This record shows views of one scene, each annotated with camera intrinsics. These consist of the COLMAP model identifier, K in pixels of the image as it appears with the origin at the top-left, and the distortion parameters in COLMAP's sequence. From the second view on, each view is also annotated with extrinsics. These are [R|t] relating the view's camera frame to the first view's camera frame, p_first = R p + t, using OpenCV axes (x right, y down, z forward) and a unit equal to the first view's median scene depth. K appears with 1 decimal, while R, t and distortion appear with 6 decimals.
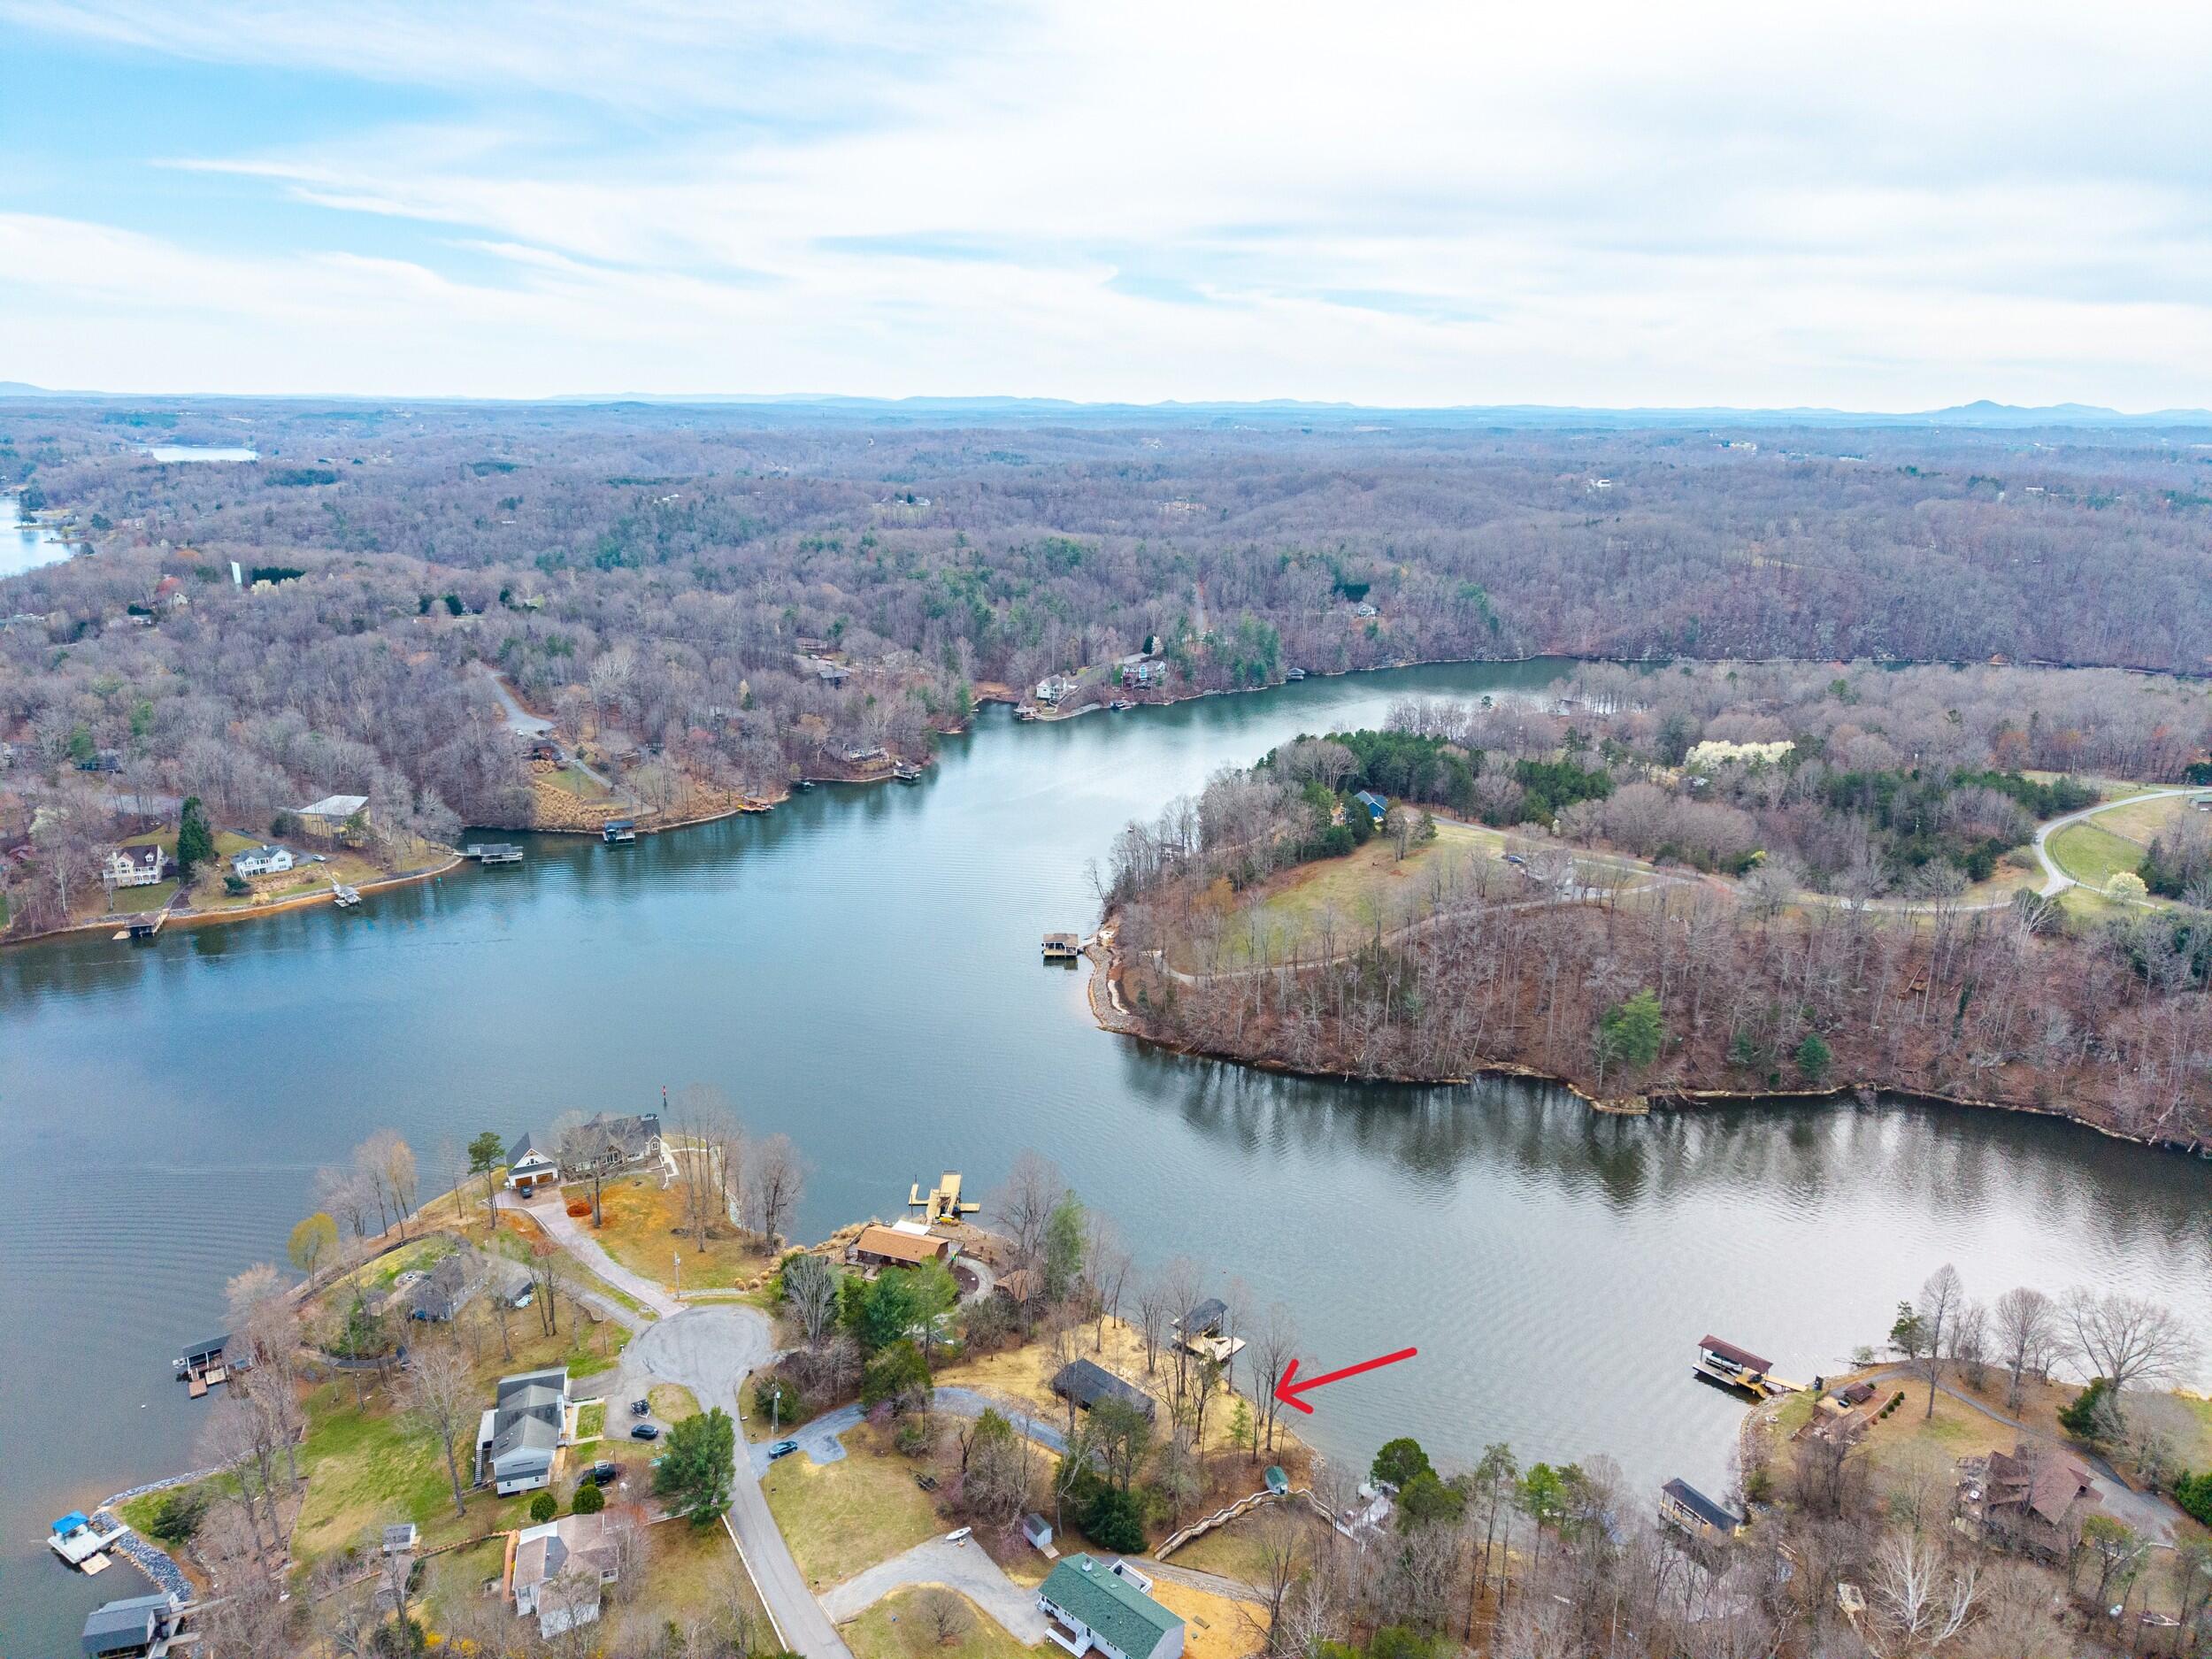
lens RADIAL K [[1499.0, 0, 1106.0], [0, 1499.0, 829.5], [0, 0, 1]] dist [0.007535, 0.005336]
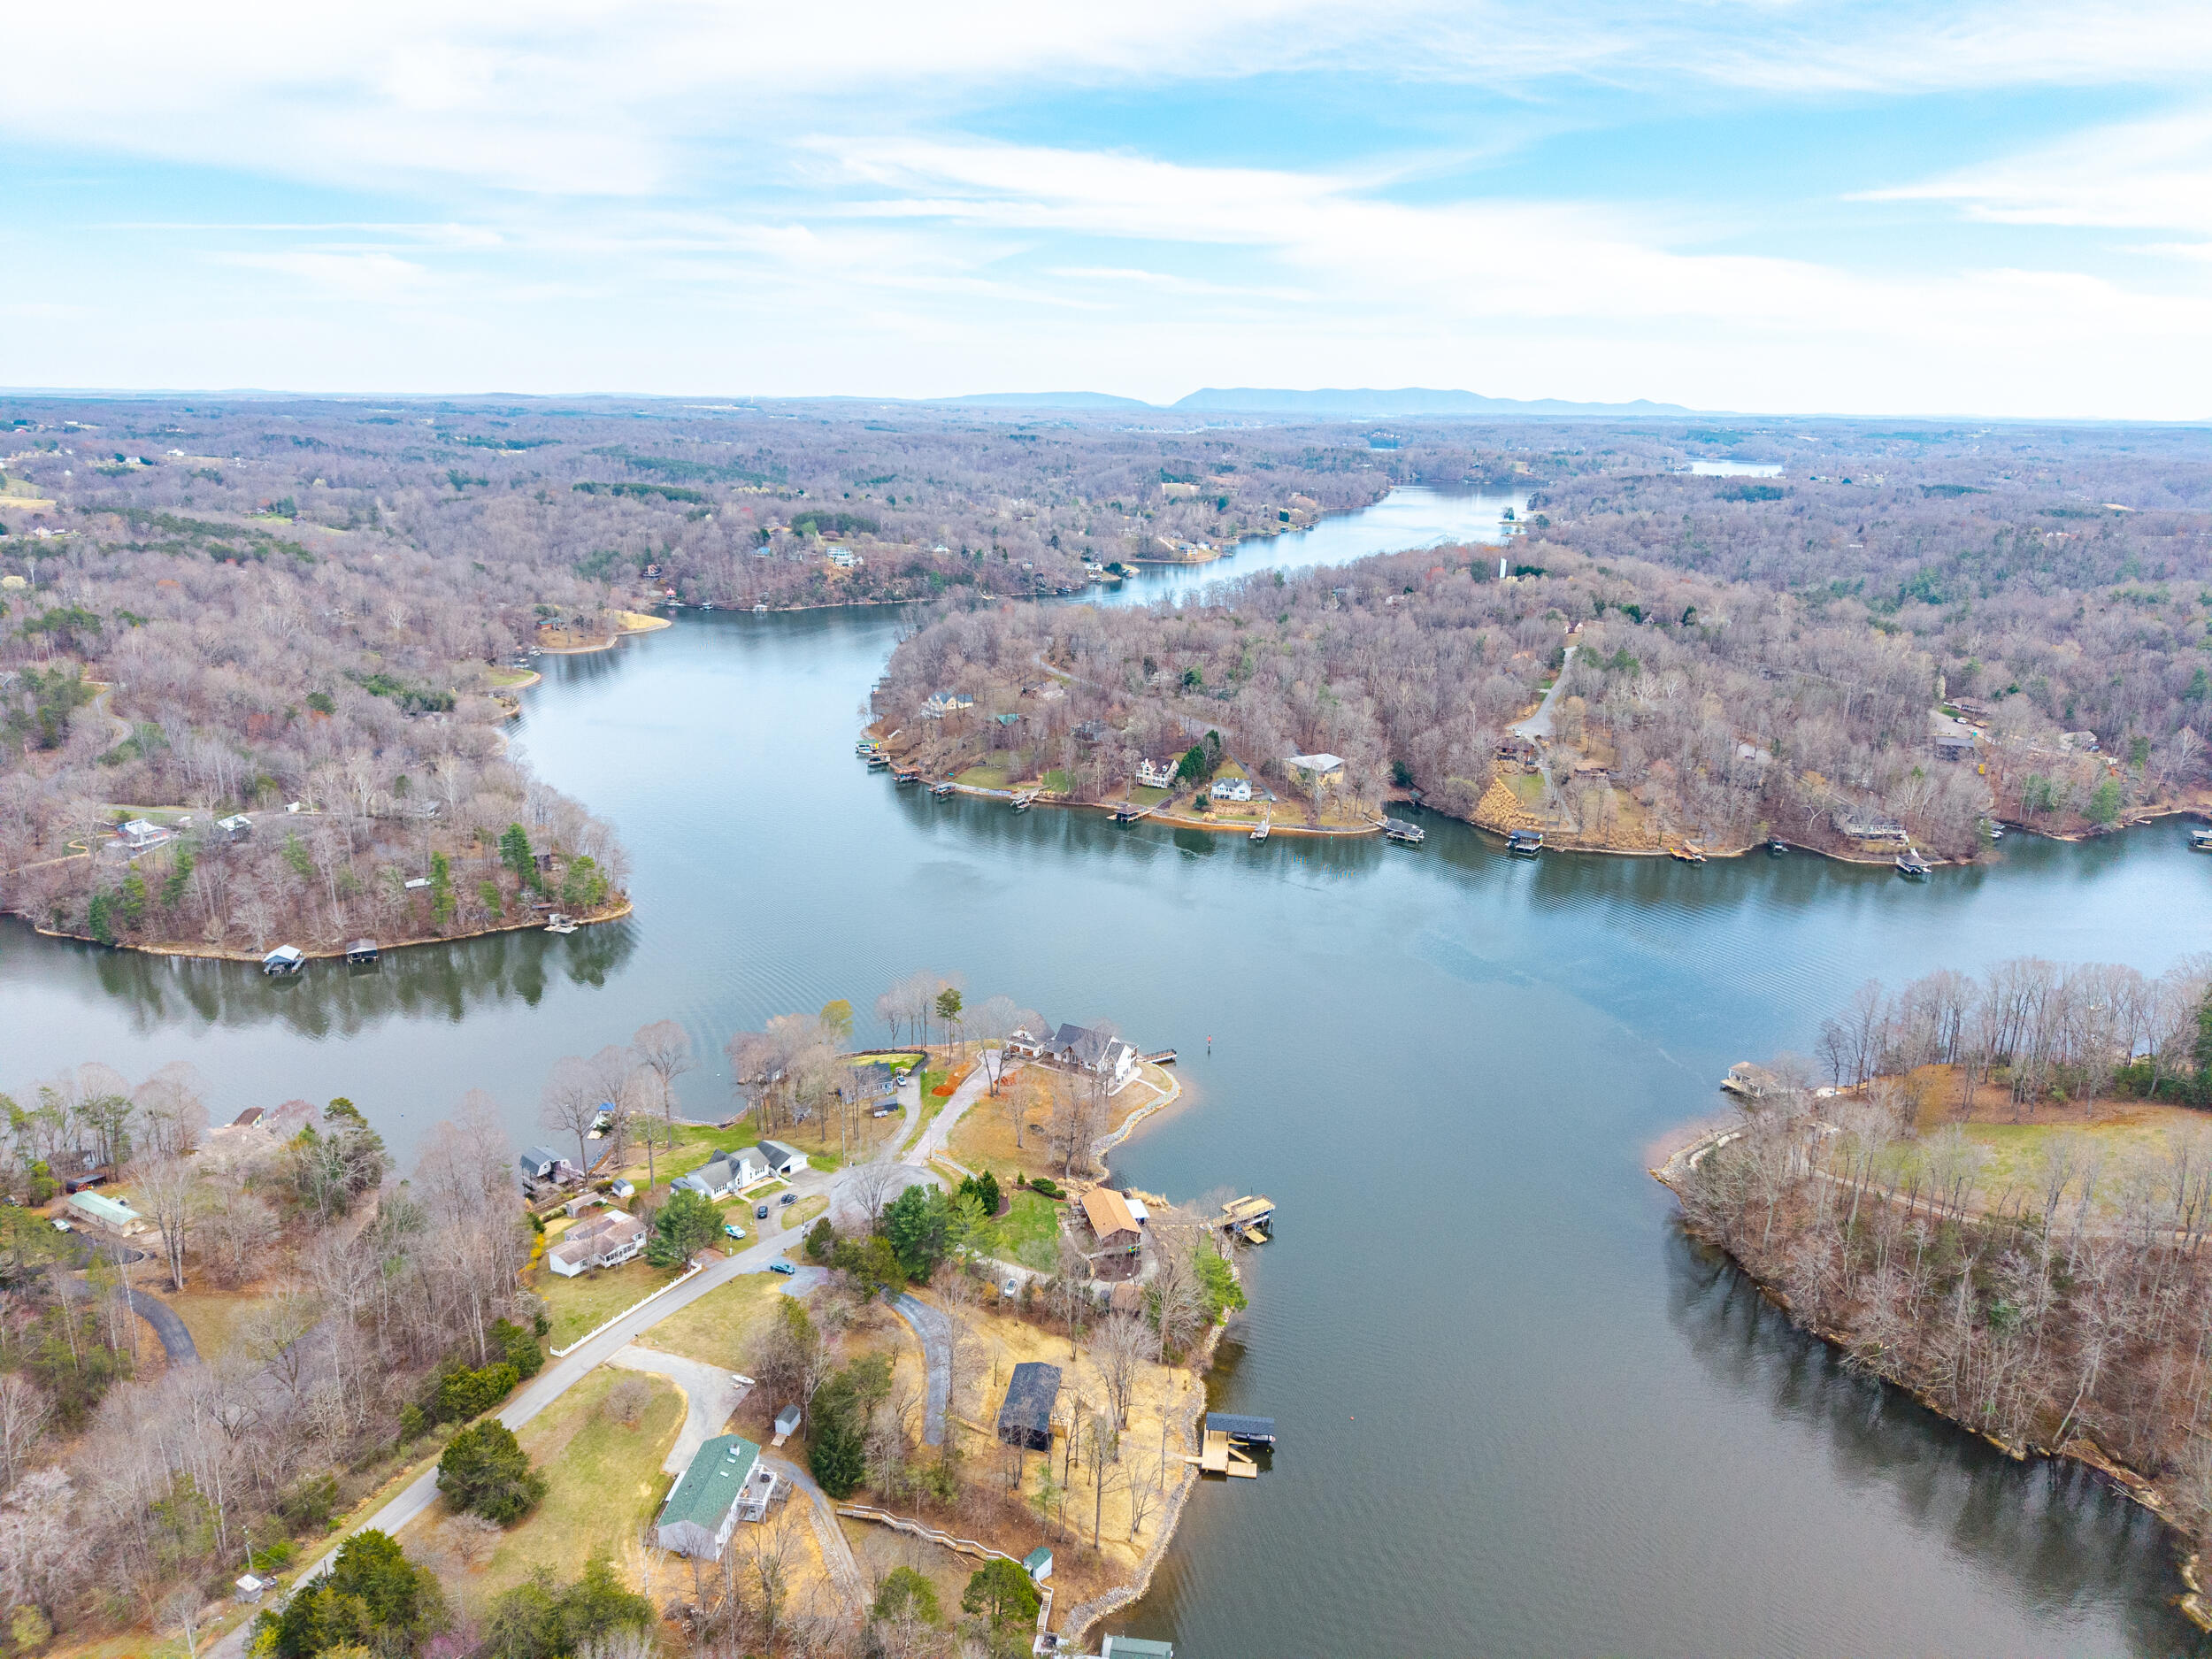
lens RADIAL K [[1507.4, 0, 1121.8], [0, 1507.4, 830.0], [0, 0, 1]] dist [0.055668, -0.071705]
pose [[0.559625, 0.222286, -0.798379, 0.325940], [-0.235082, 0.966366, 0.104276, -0.046667], [0.794705, 0.129329, 0.593058, 0.175225]]
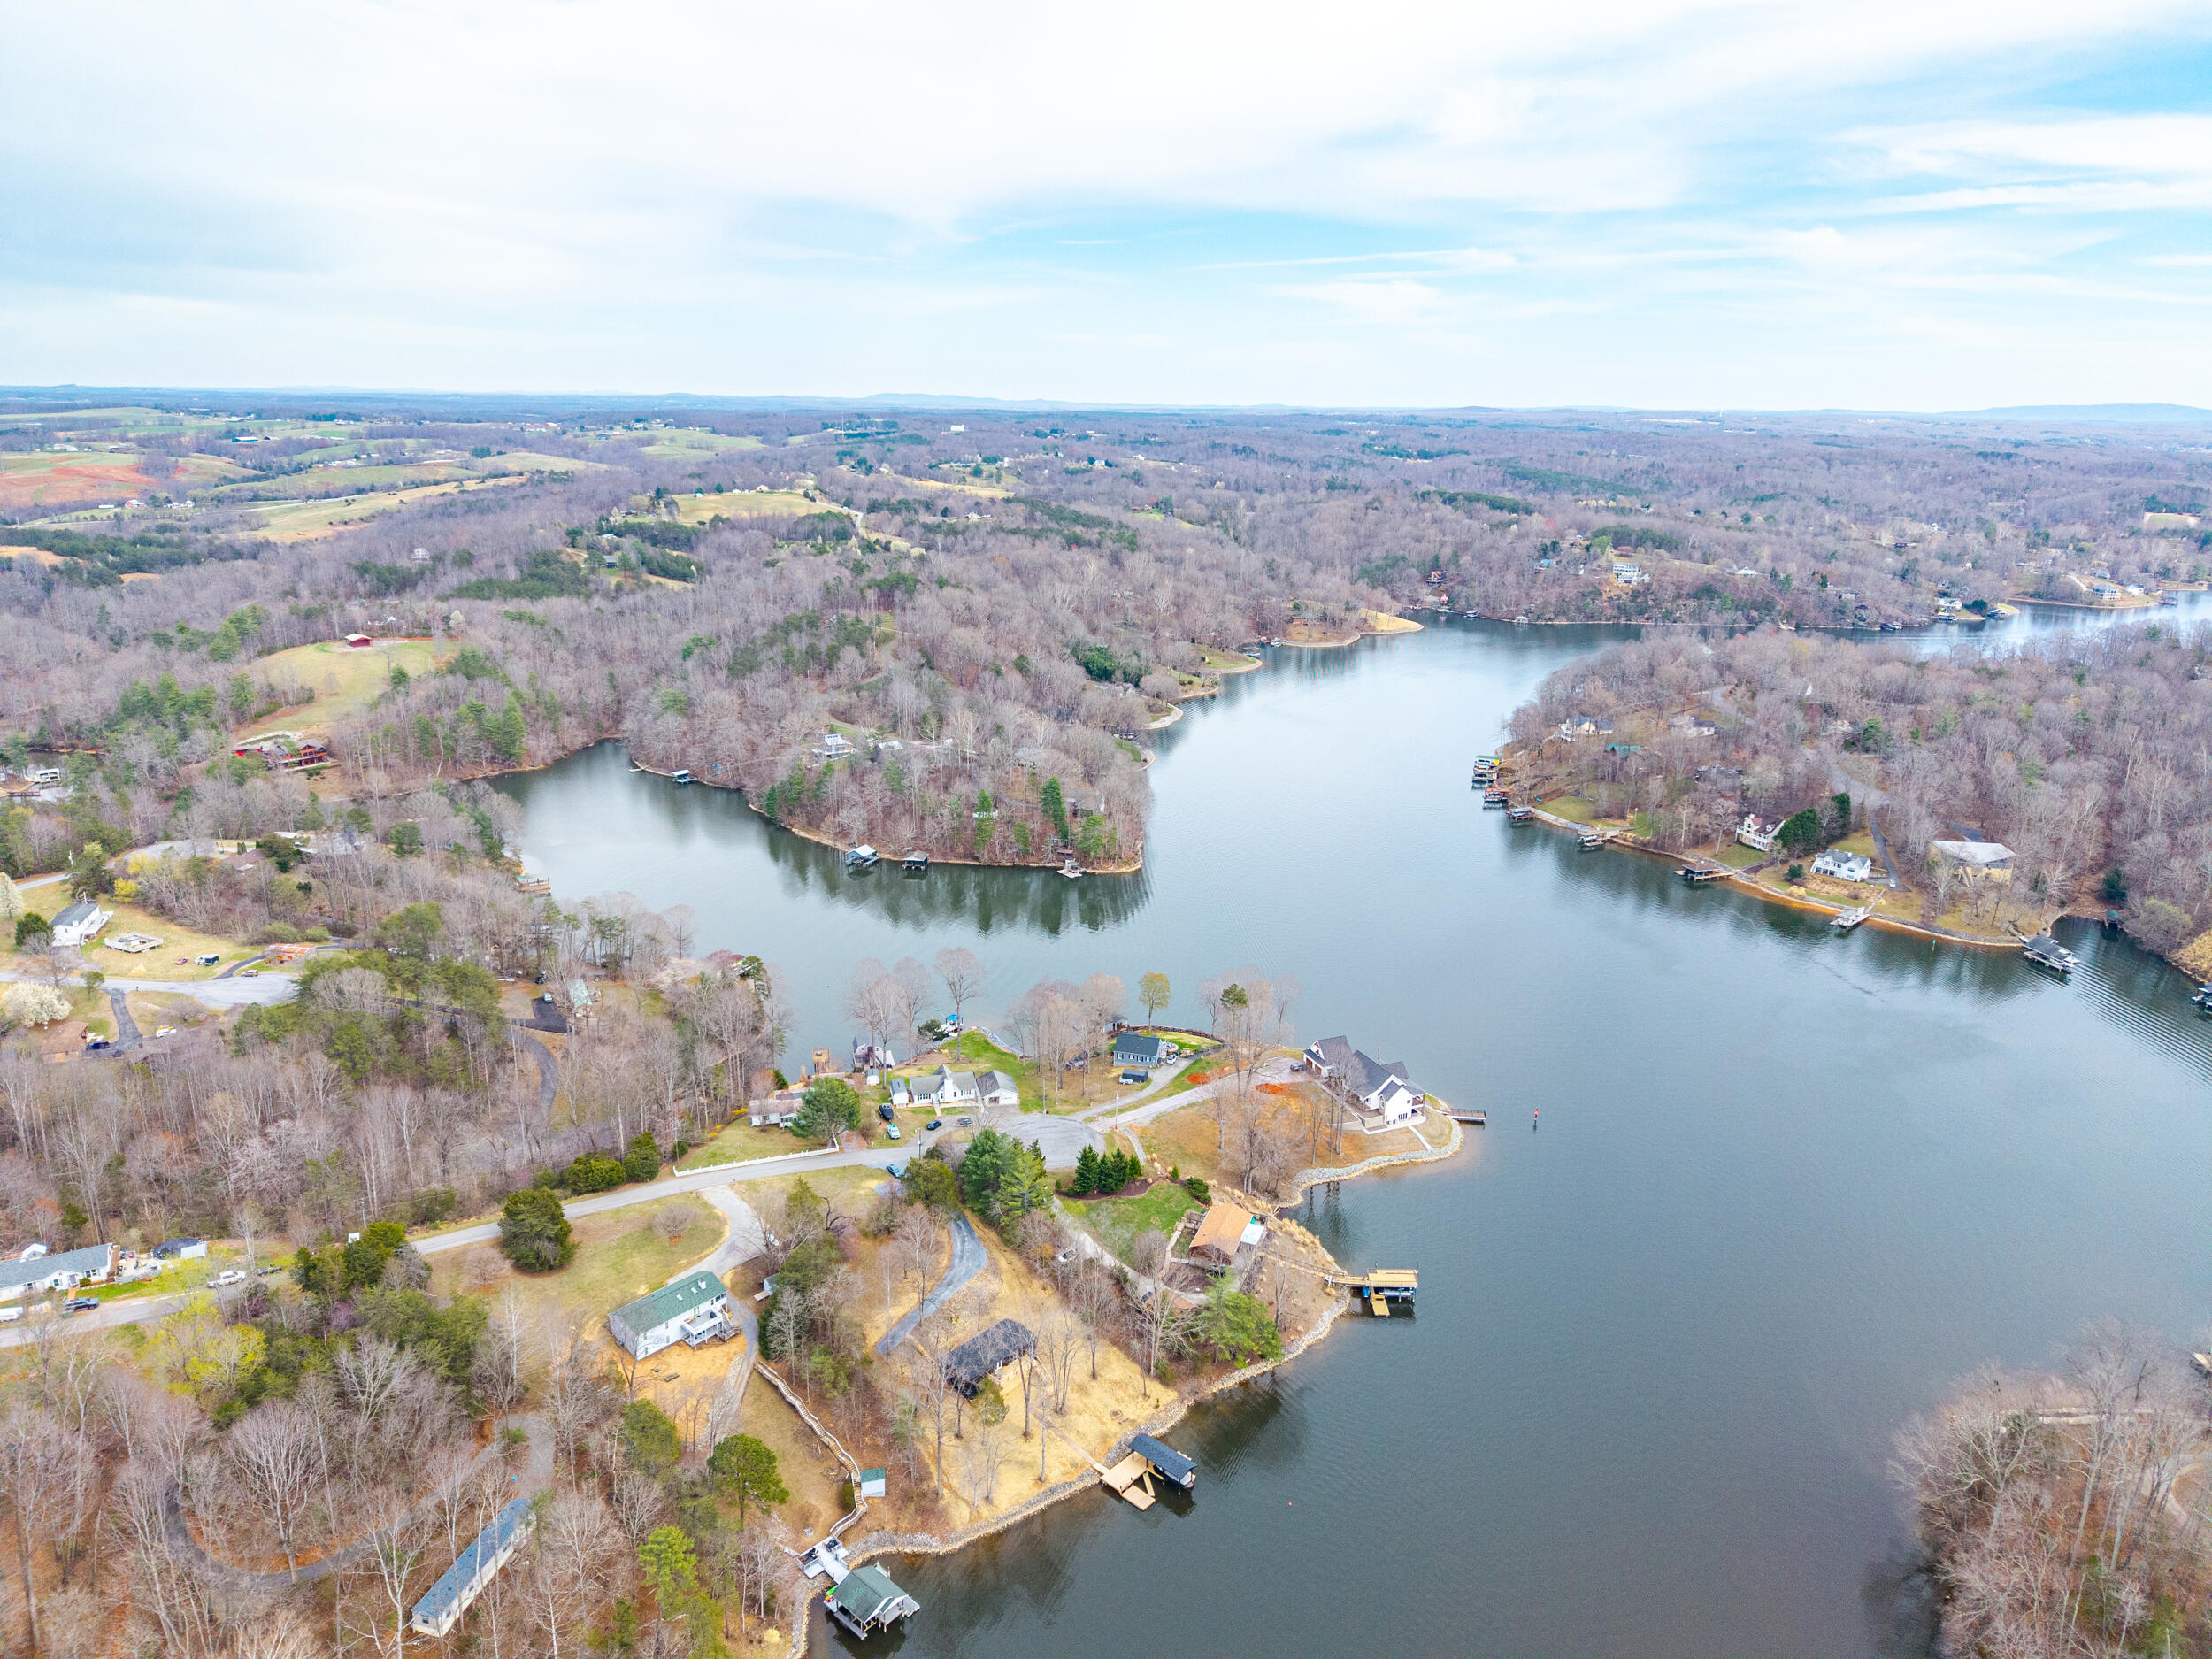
lens RADIAL K [[1507.4, 0, 1121.8], [0, 1507.4, 830.0], [0, 0, 1]] dist [0.055668, -0.071705]
pose [[-0.038223, 0.261473, -0.964454, 0.399665], [-0.288613, 0.921137, 0.261168, -0.114229], [0.956682, 0.288337, 0.040255, 0.411487]]
